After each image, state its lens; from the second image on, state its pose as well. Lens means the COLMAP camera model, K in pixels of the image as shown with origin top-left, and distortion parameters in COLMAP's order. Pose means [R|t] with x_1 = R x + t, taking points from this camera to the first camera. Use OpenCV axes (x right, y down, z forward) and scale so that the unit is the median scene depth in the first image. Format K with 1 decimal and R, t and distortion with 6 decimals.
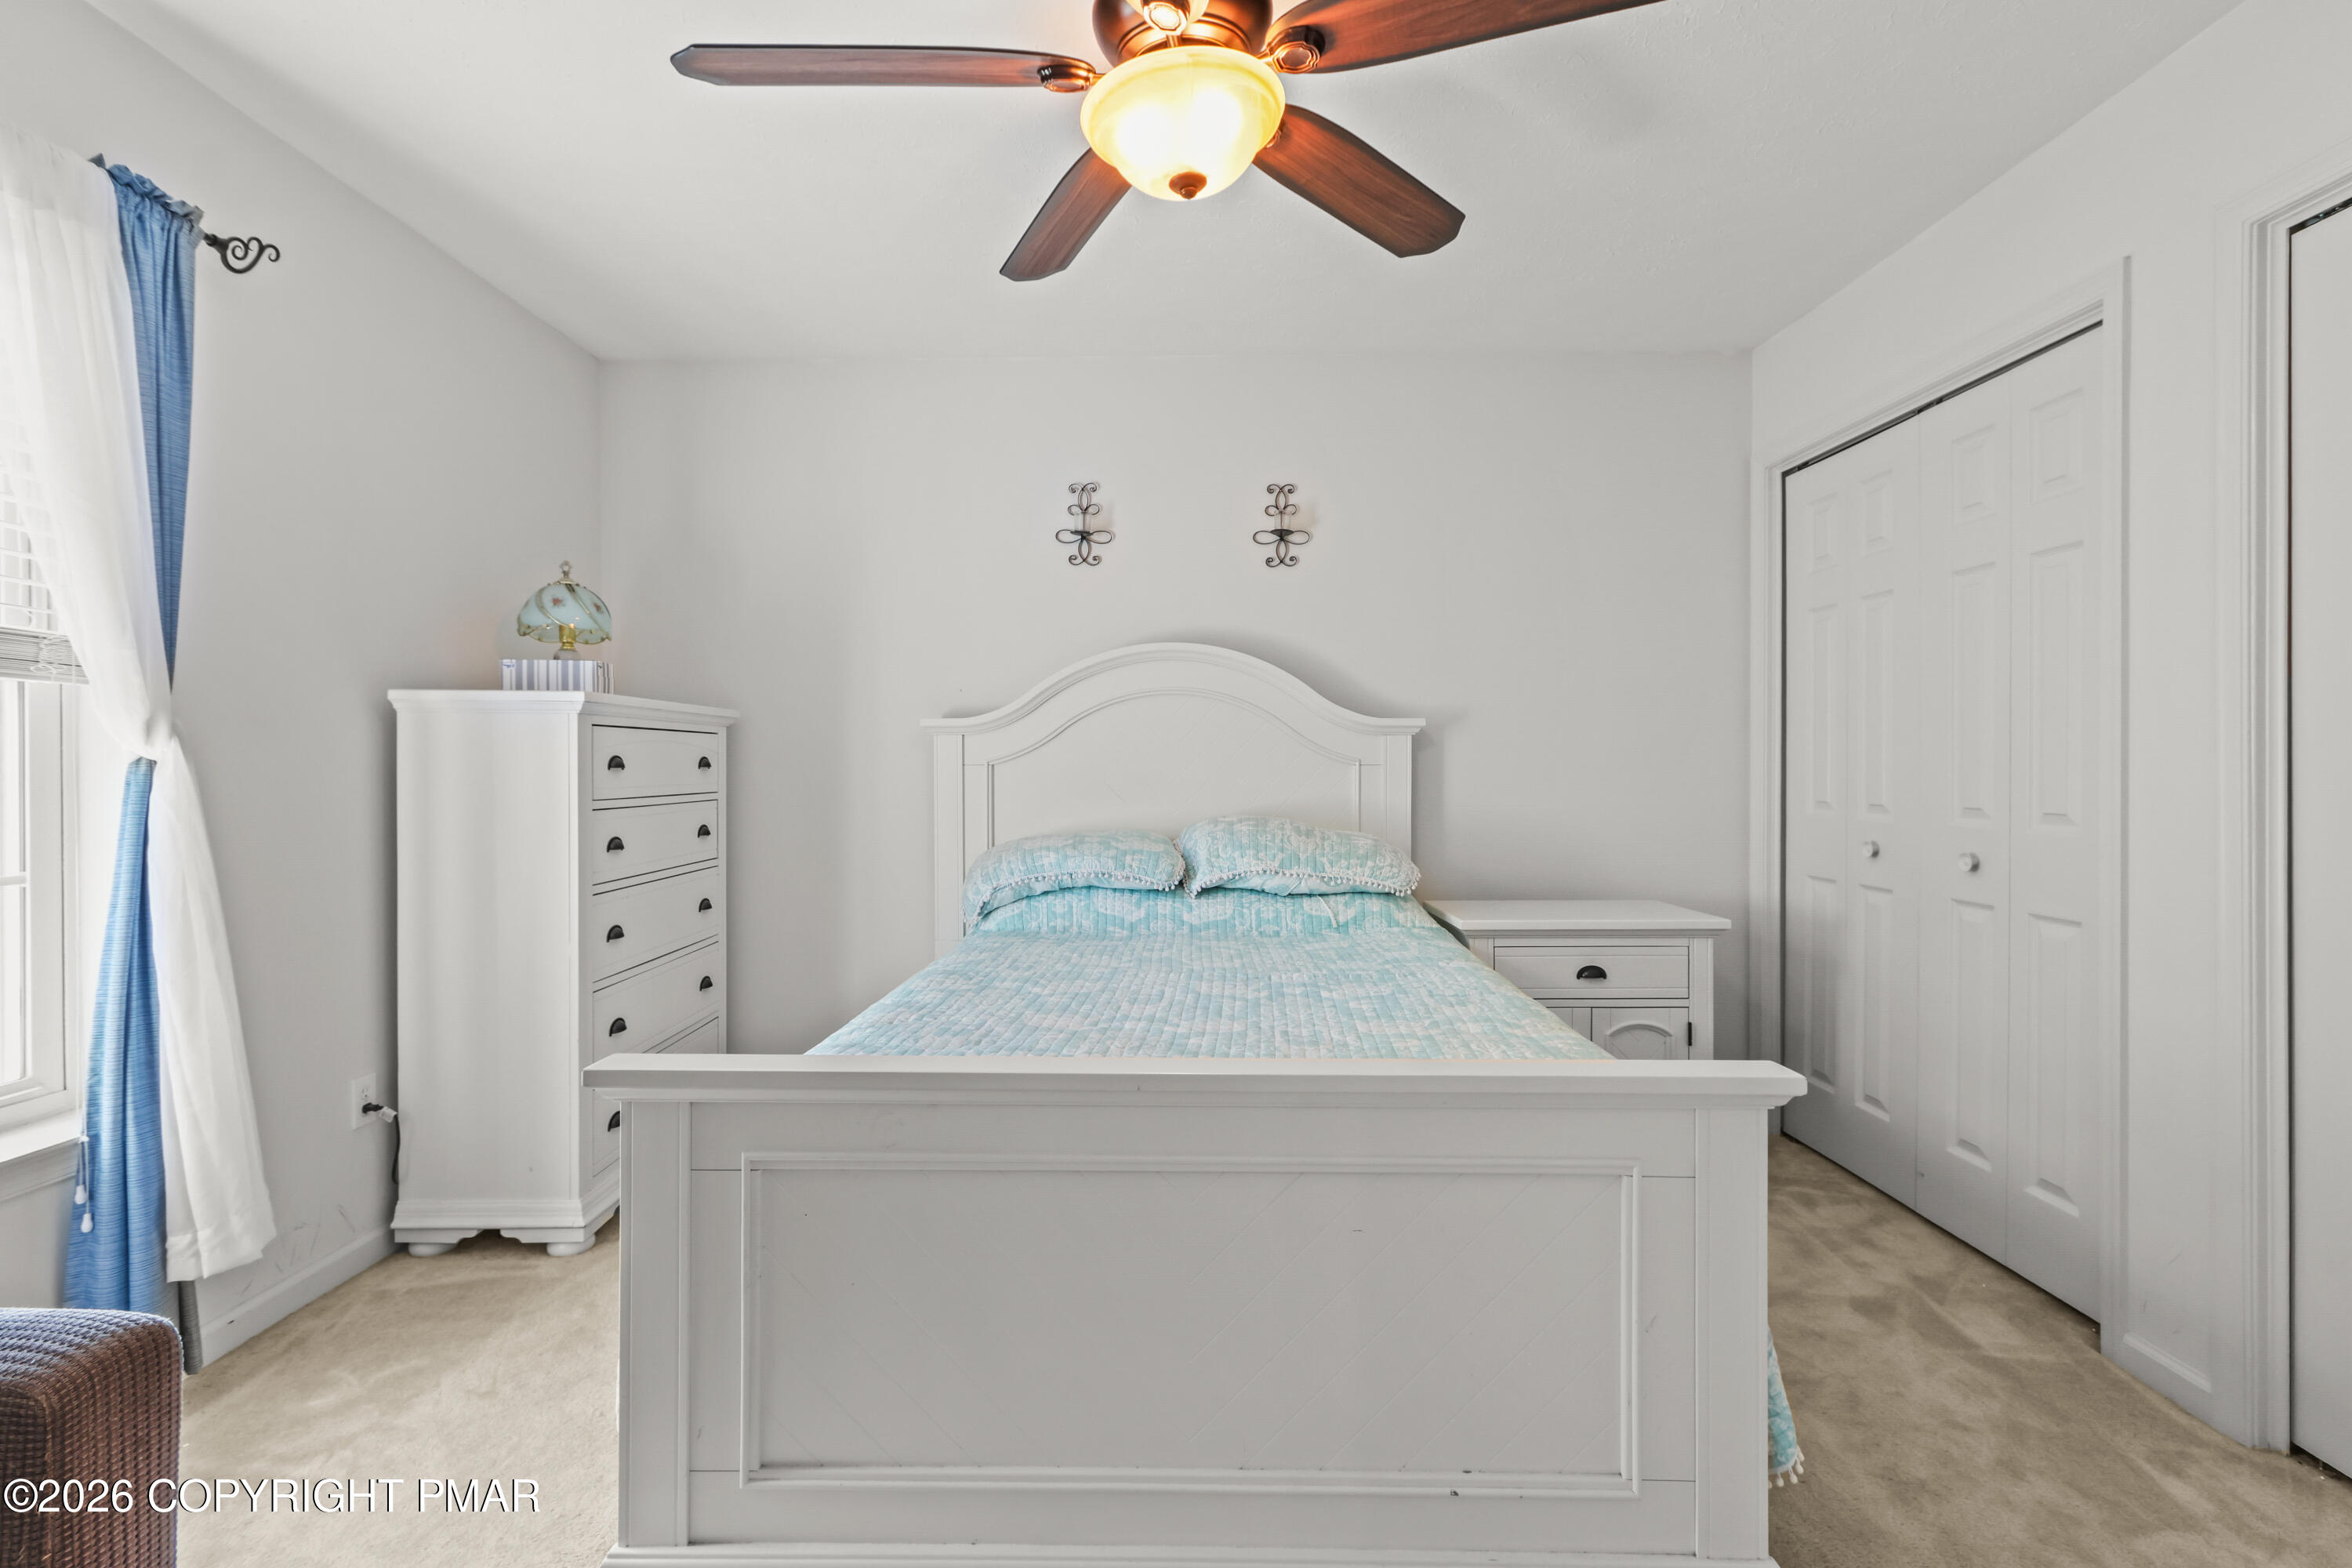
lens RADIAL K [[1086.3, 0, 1170.8], [0, 1086.3, 787.2], [0, 0, 1]] dist [0.003117, 0.002044]
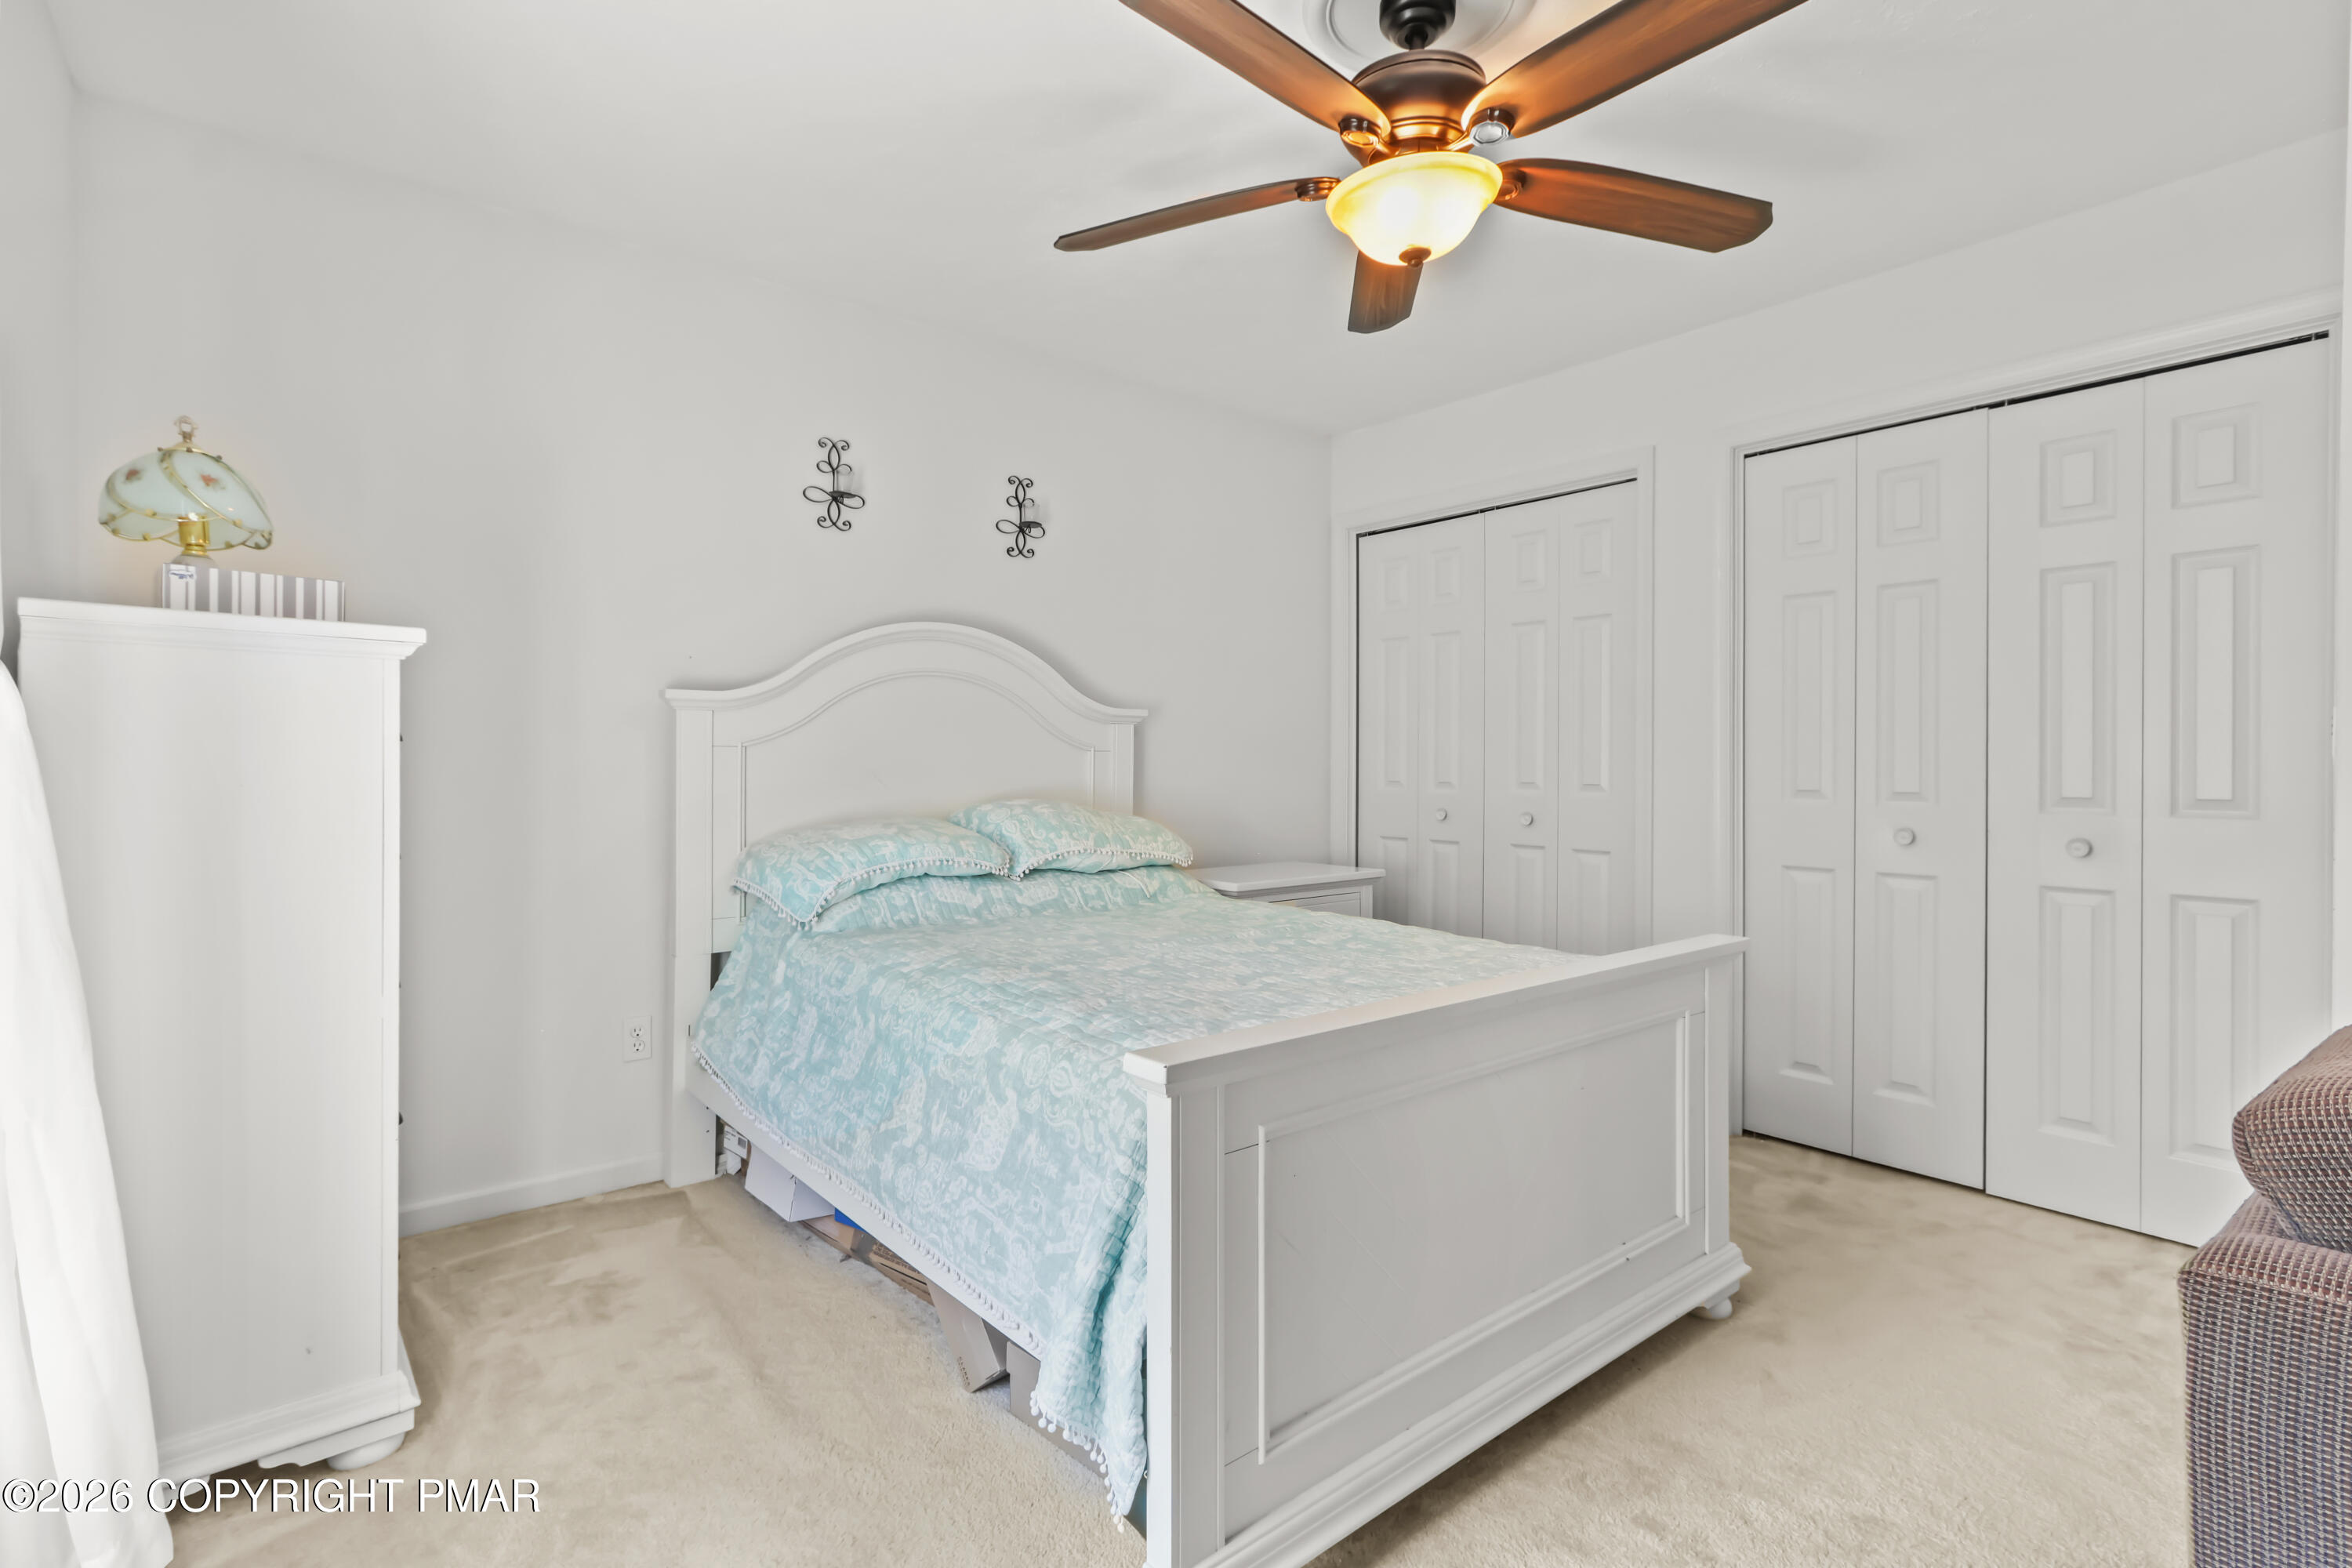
lens RADIAL K [[1081.5, 0, 1176.0], [0, 1081.5, 784.0], [0, 0, 1]] dist [-0.001107, 0.012931]
pose [[0.772598, -0.008922, 0.634833, -0.506541], [0.008249, 0.999958, 0.004014, 0.009841], [-0.634842, 0.002136, 0.772639, 0.134796]]
